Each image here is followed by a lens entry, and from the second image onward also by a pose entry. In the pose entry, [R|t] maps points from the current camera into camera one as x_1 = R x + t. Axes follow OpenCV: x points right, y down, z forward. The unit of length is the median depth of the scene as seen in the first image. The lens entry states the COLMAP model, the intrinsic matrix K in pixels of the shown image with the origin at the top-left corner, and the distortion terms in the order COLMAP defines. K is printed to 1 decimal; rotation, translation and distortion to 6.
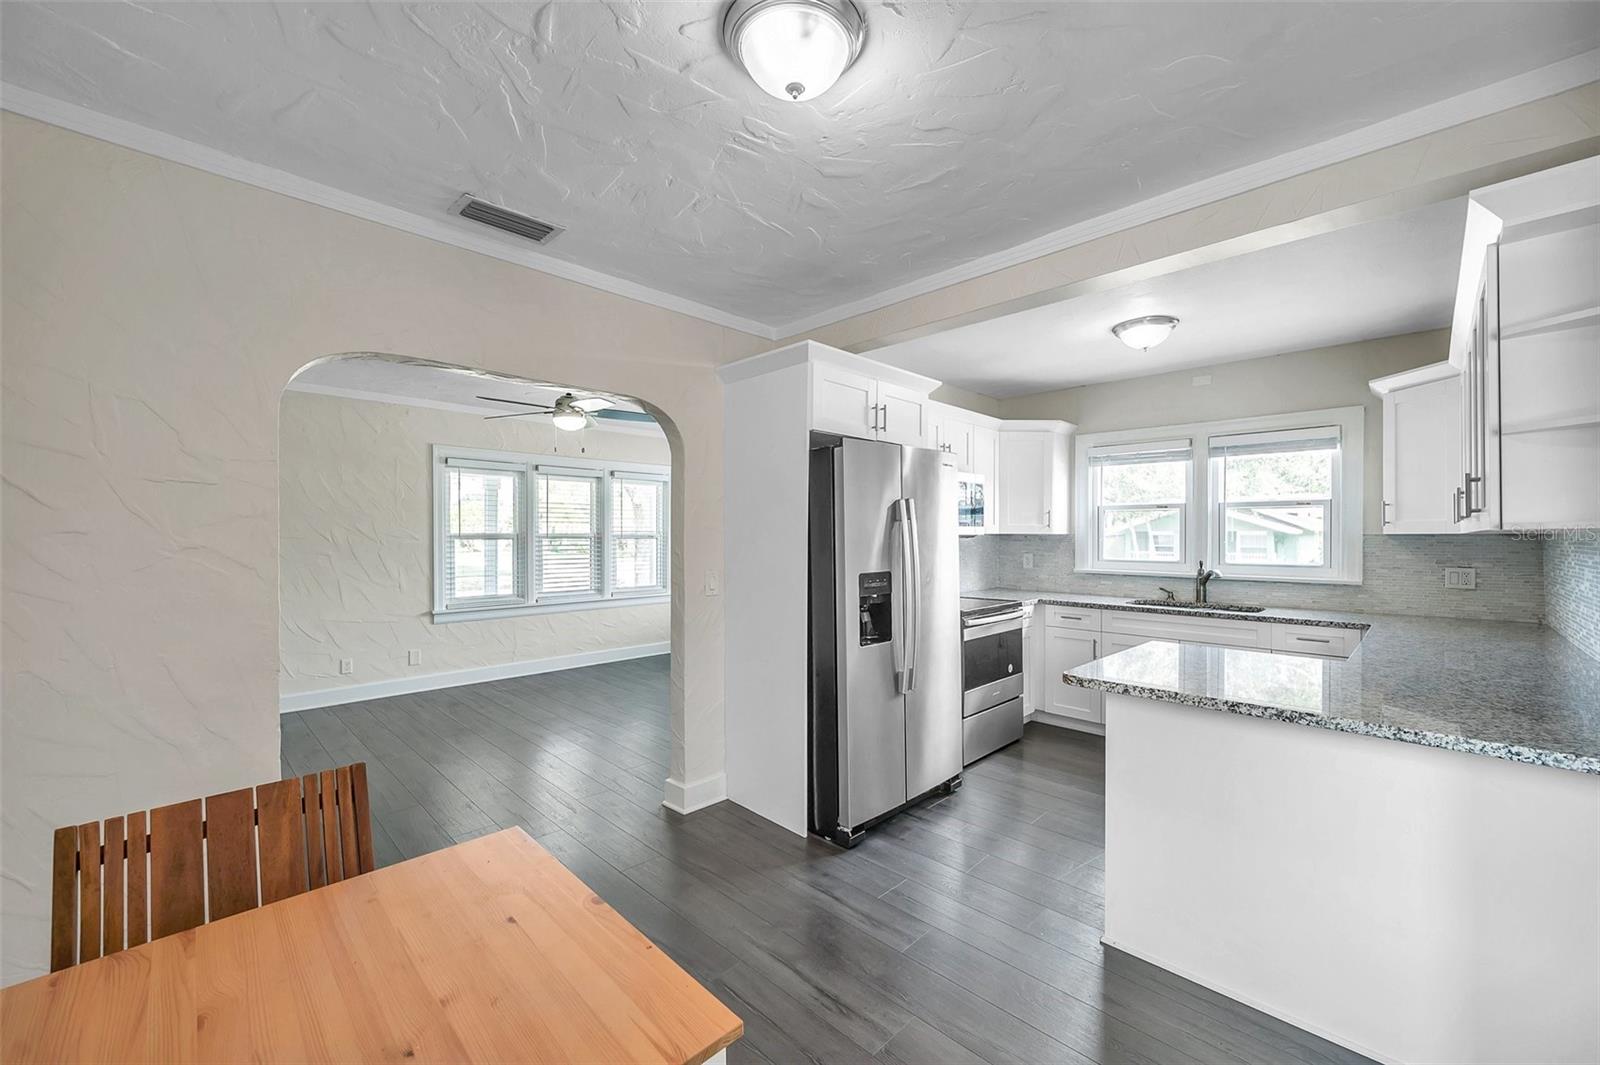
lens RADIAL K [[635.0, 0, 809.0], [0, 635.0, 535.4], [0, 0, 1]] dist [-0.001949, 0.001009]
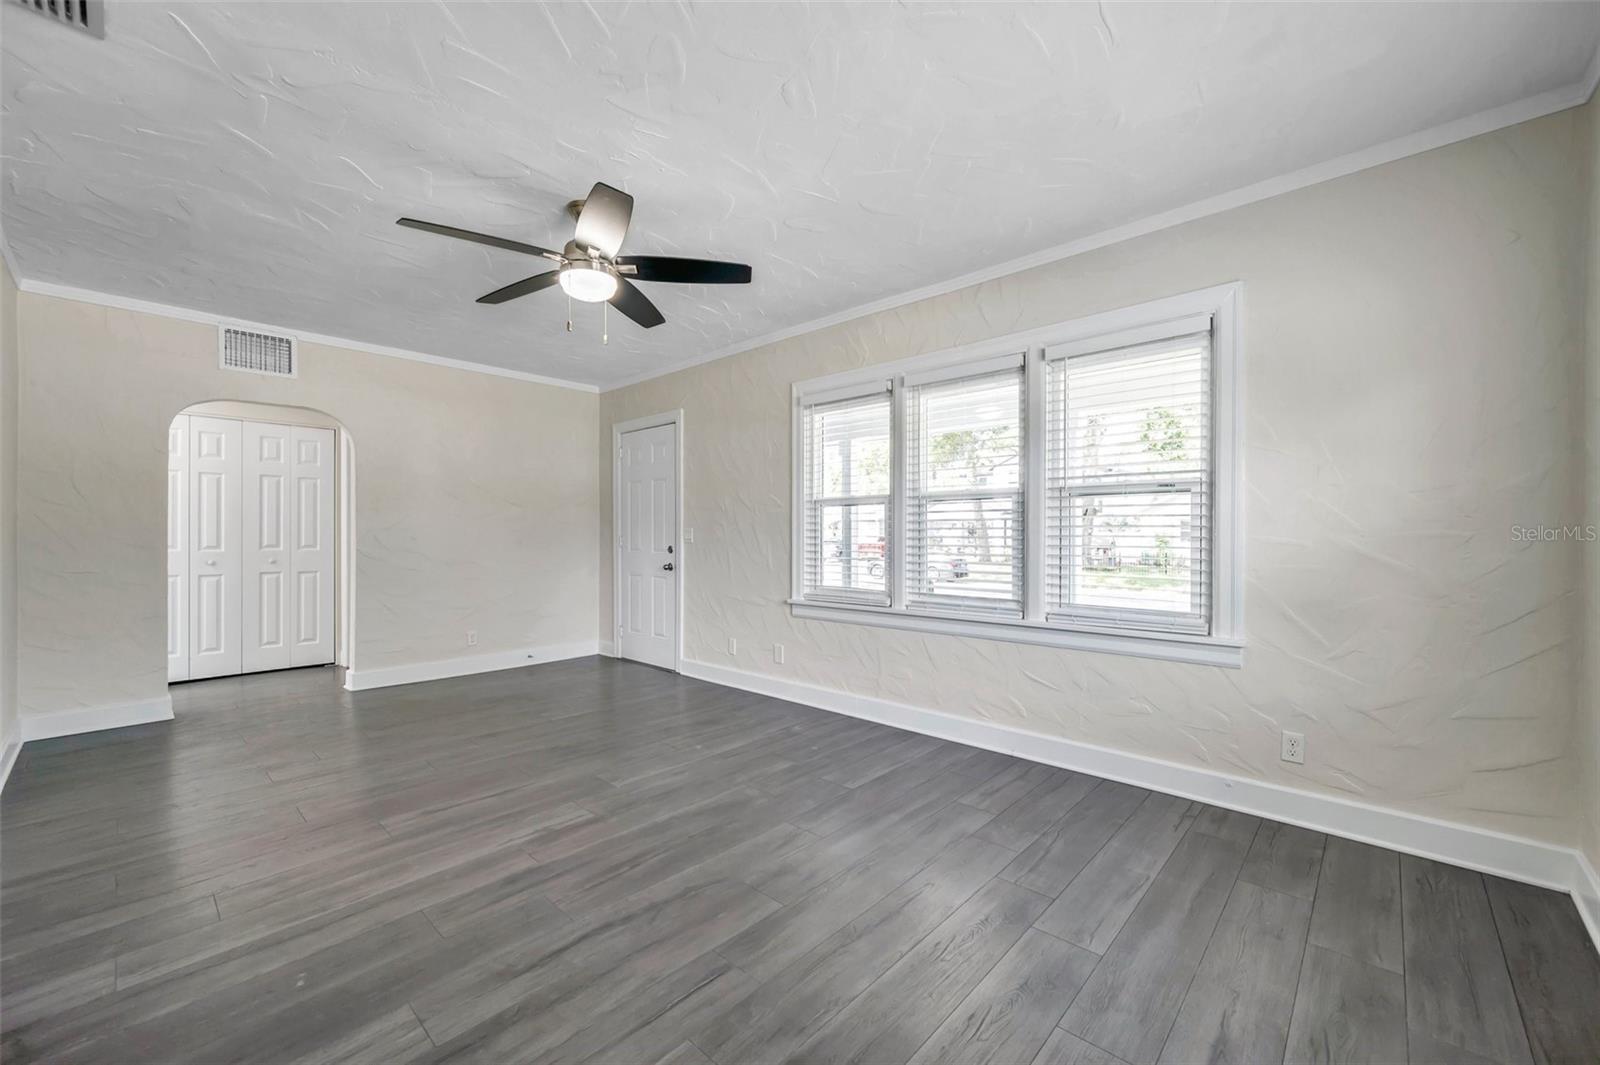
lens RADIAL K [[635.0, 0, 801.3], [0, 635.0, 537.7], [0, 0, 1]] dist [-0.001949, 0.001009]
pose [[0.037223, 0.003371, -0.999301, 0.228721], [-0.000237, 0.999994, 0.003365, 0.053348], [0.999307, 0.000111, 0.037224, 1.259179]]
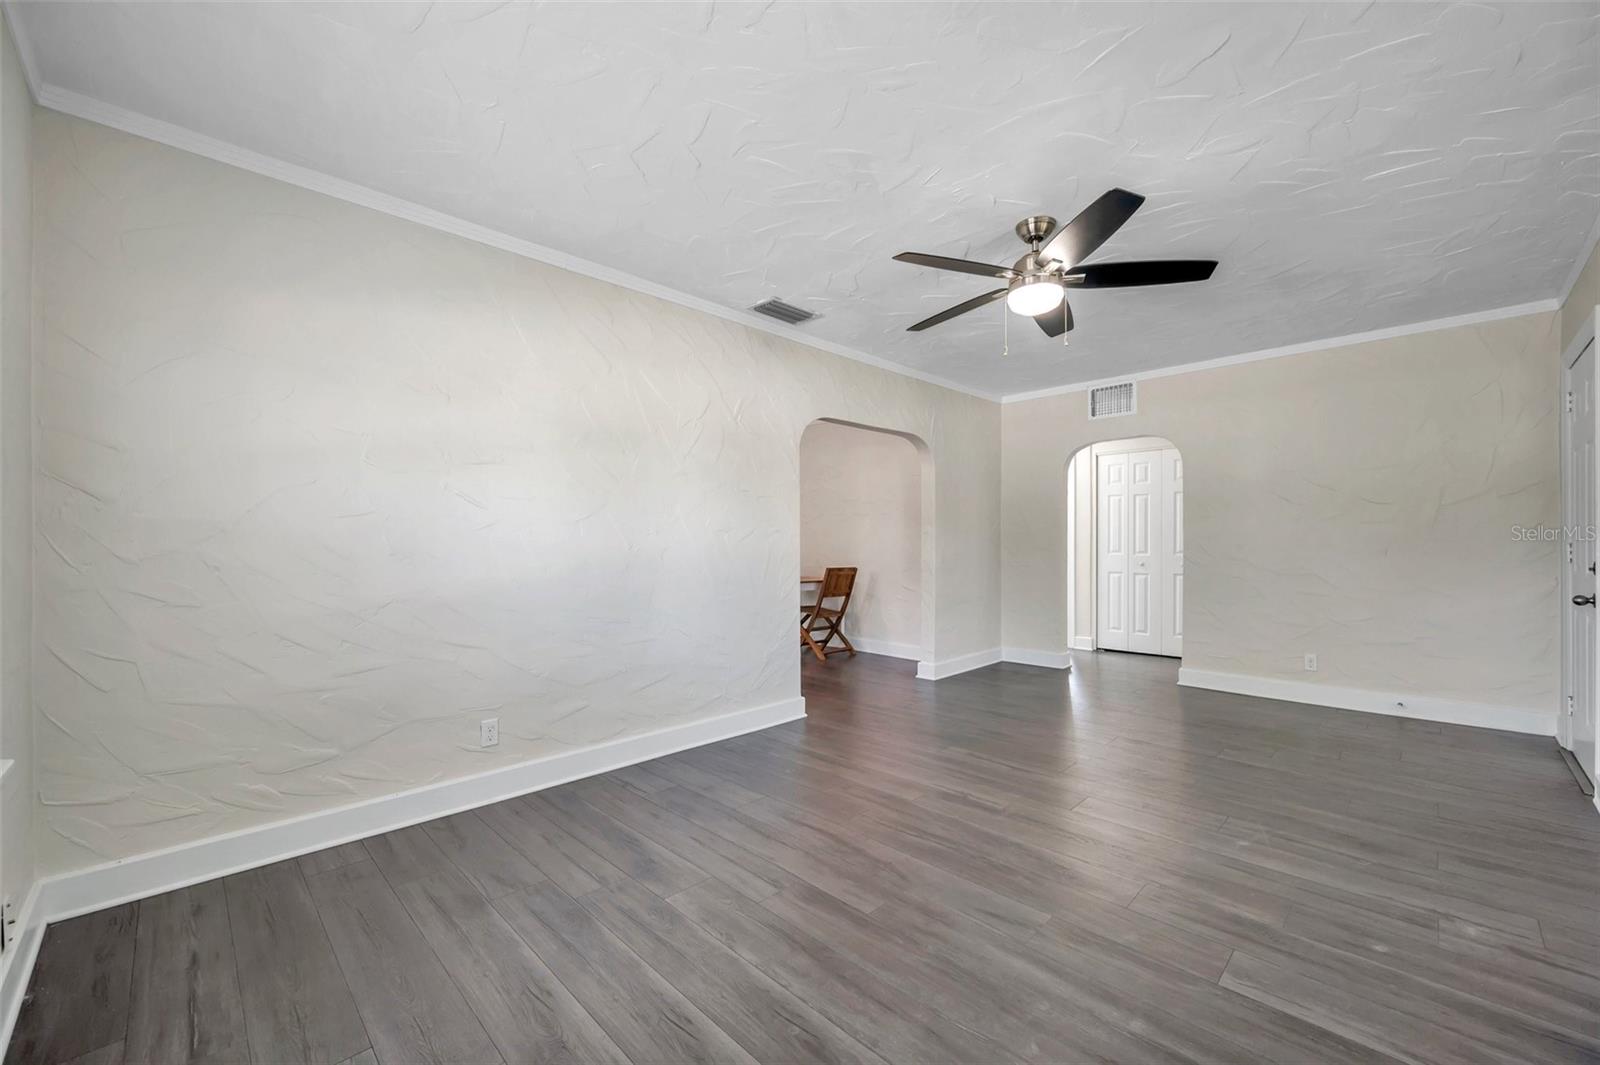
lens RADIAL K [[635.0, 0, 802.5], [0, 635.0, 534.4], [0, 0, 1]] dist [-0.001949, 0.001009]
pose [[-0.999947, 0.001842, 0.010088, -0.178190], [0.001703, 0.999904, -0.013772, 0.053046], [-0.010113, -0.013754, -0.999854, 1.715532]]
